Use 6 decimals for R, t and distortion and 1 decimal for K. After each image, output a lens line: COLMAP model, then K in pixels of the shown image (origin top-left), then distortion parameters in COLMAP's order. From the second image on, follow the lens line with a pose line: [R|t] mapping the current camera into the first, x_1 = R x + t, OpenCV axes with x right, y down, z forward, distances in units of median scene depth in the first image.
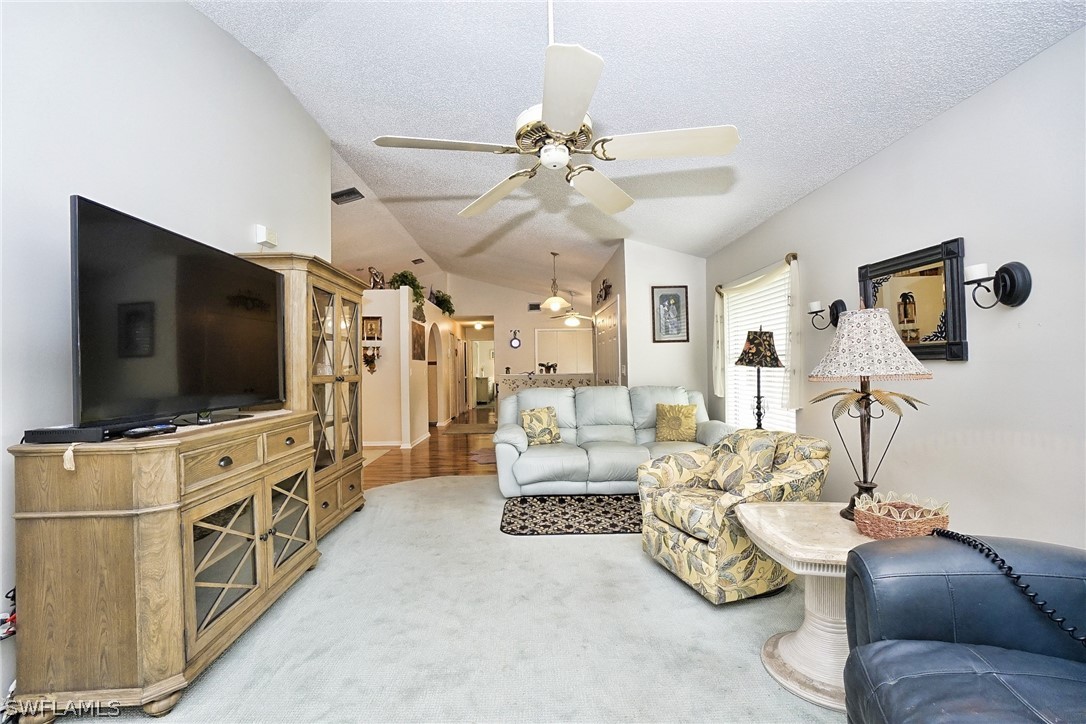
lens RADIAL K [[470.6, 0, 540.9], [0, 470.6, 364.4], [0, 0, 1]] dist [-0.041474, 0.001930]
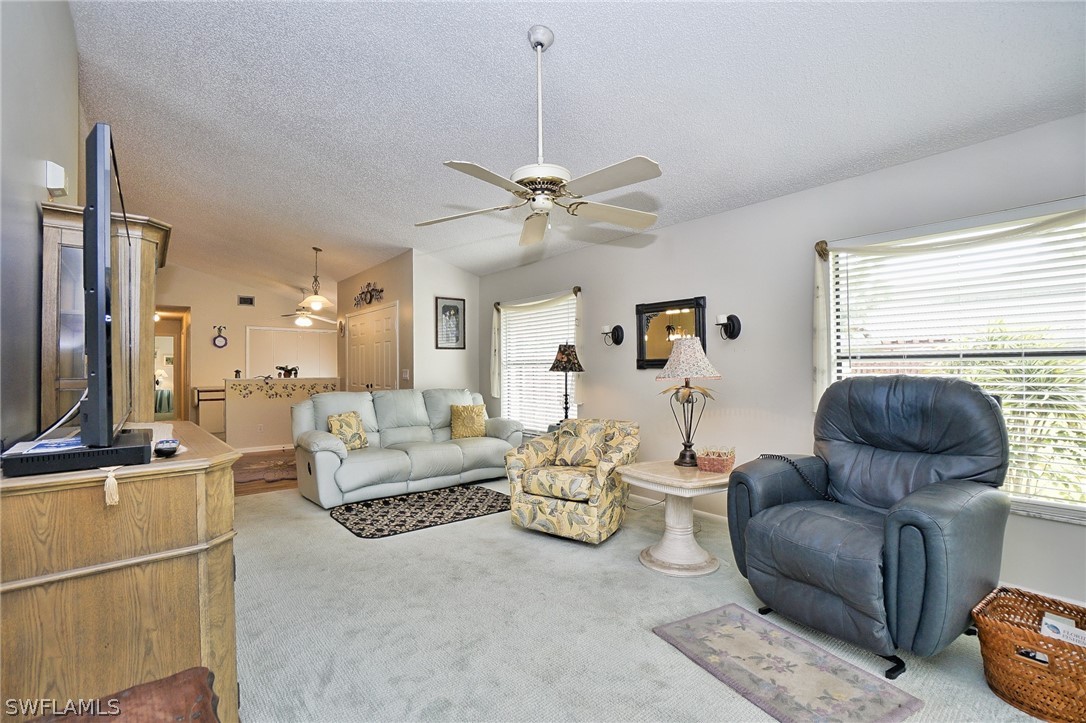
lens RADIAL K [[470.6, 0, 539.7], [0, 470.6, 366.4], [0, 0, 1]] dist [-0.041474, 0.001930]
pose [[0.790495, 0.016472, 0.612247, -0.393854], [-0.011915, 0.999863, -0.011517, 0.005601], [-0.612353, 0.001809, 0.790582, 0.002739]]
